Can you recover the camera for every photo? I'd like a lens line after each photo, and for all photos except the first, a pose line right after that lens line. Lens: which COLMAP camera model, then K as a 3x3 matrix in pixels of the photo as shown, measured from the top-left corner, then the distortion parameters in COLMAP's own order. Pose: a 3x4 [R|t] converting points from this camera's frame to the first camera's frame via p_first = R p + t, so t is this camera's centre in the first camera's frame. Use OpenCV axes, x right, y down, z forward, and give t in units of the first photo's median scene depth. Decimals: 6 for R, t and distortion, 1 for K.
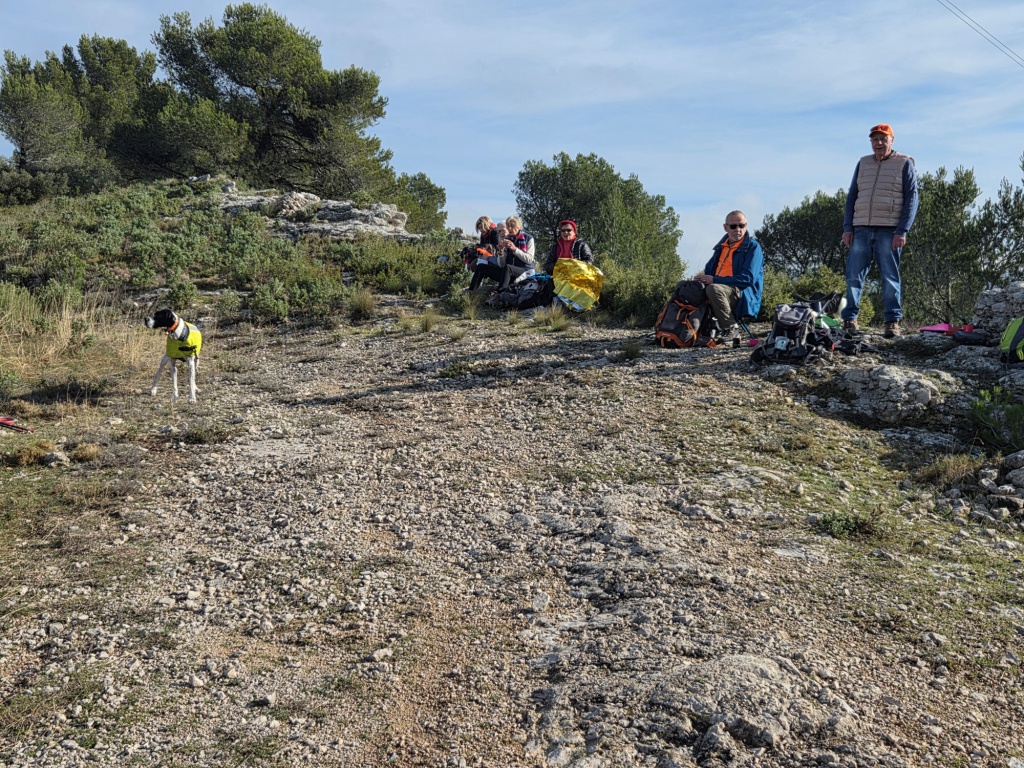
lens RADIAL K [[1105.4, 0, 507.7], [0, 1105.4, 386.9], [0, 0, 1]] dist [0.062971, 0.000000]
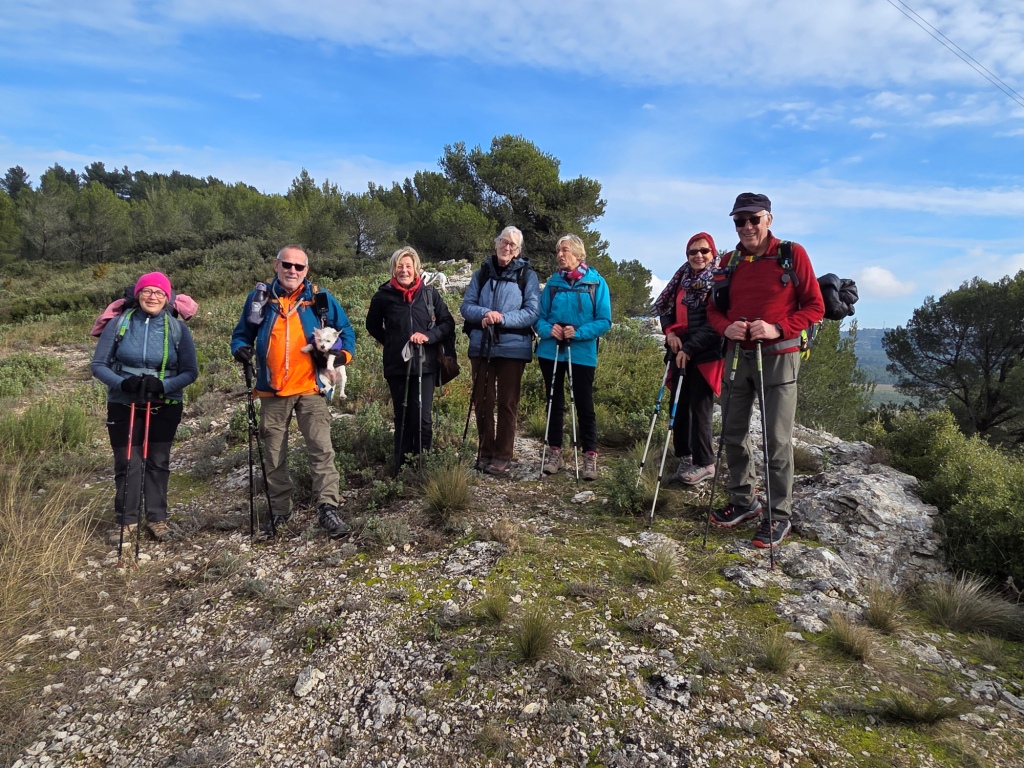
lens RADIAL K [[670.3, 0, 516.9], [0, 670.3, 379.7], [0, 0, 1]] dist [-0.002778, -0.003260]
pose [[0.967850, 0.047768, -0.246950, -0.007705], [-0.051337, 0.998649, -0.008030, -0.041373], [0.246233, 0.020450, 0.968995, 0.225836]]
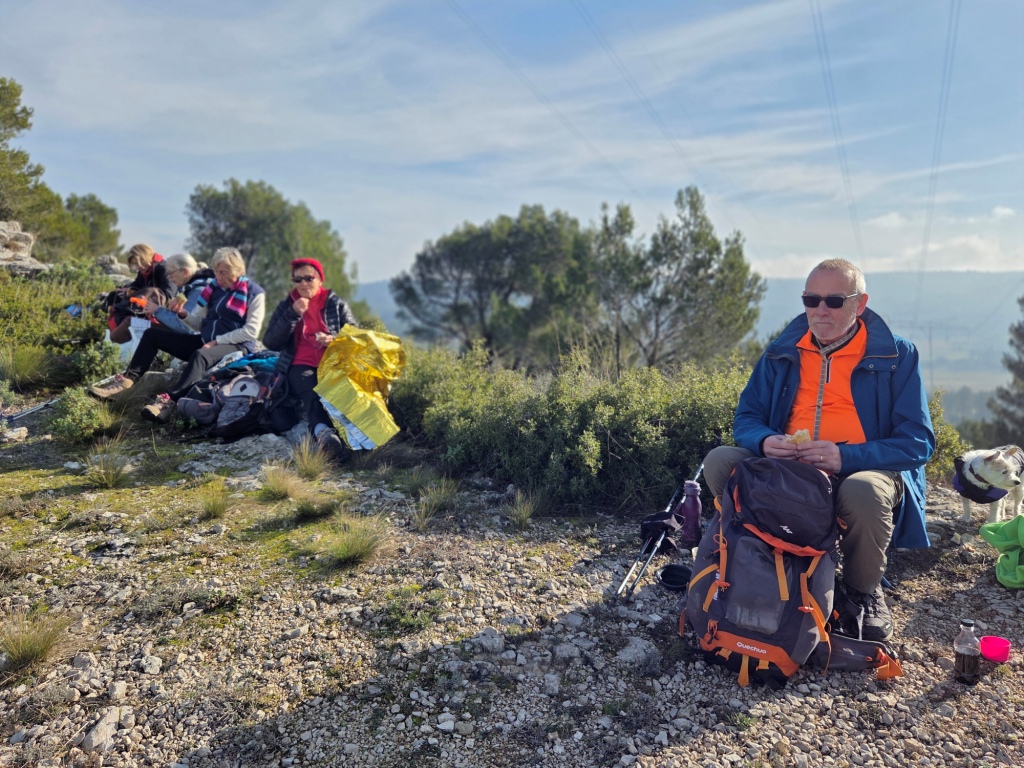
lens RADIAL K [[802.8, 0, 527.3], [0, 802.8, 377.3], [0, 0, 1]] dist [0.042079, -0.026145]
pose [[0.921146, -0.053697, 0.385495, -0.000470], [0.046360, 0.998524, 0.028309, -0.032662], [-0.386446, -0.008205, 0.922276, 0.197550]]
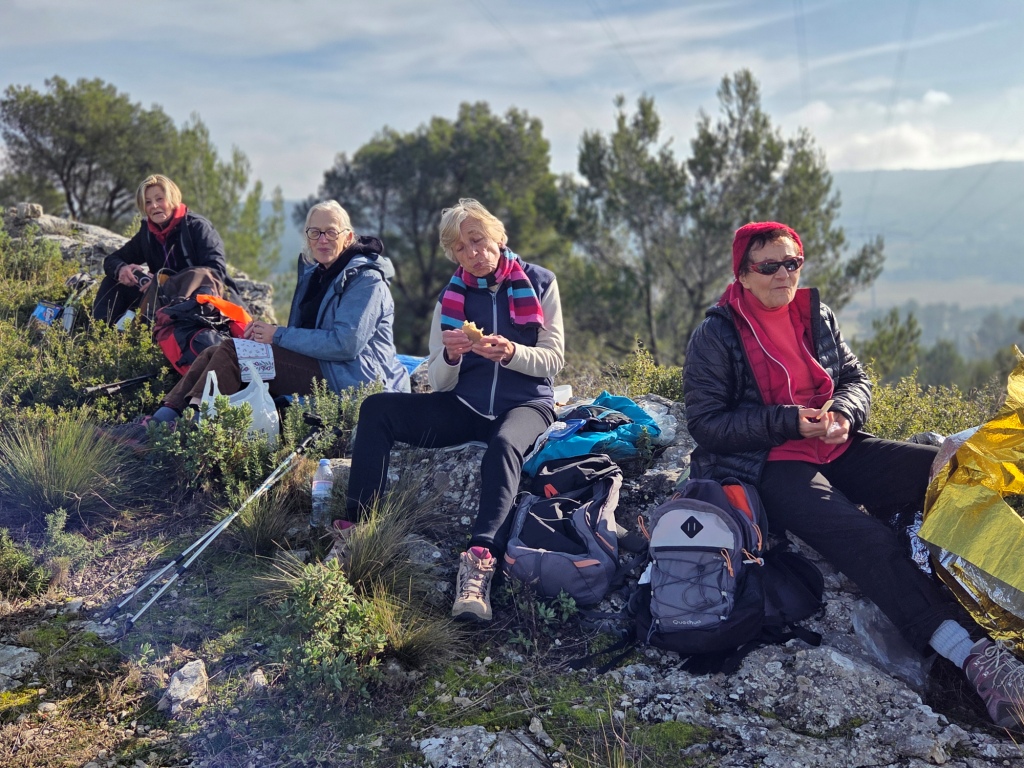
lens RADIAL K [[937.8, 0, 516.8], [0, 937.8, 379.9], [0, 0, 1]] dist [0.039679, 0.000000]
pose [[0.864878, -0.136216, 0.483148, -0.033479], [0.093773, 0.989378, 0.111077, -0.047992], [-0.493146, -0.050761, 0.868464, 0.282189]]
